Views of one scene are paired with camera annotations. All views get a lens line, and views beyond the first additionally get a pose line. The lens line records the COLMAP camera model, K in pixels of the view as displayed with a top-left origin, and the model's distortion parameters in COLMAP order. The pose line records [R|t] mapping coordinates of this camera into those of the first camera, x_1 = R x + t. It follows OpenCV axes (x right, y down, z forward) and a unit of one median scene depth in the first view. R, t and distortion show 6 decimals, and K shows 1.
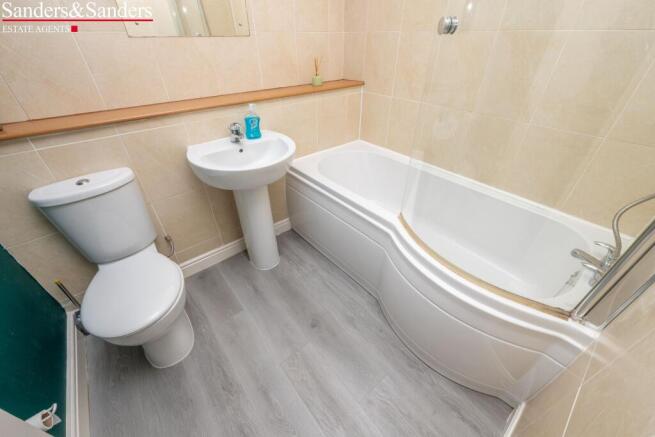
lens RADIAL K [[254.1, 0, 327.5], [0, 254.1, 218.5], [0, 0, 1]] dist [0.001541, 0.000050]
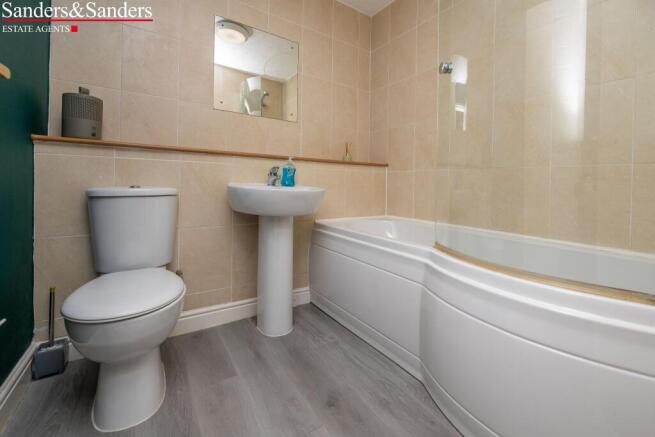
lens RADIAL K [[275.5, 0, 327.5], [0, 275.5, 218.5], [0, 0, 1]] dist [-0.000854, -0.000087]
pose [[0.994799, 0.022263, -0.099390, 0.001355], [-0.073909, 0.829217, -0.554018, 0.403837], [0.070082, 0.558483, 0.826551, 0.097192]]
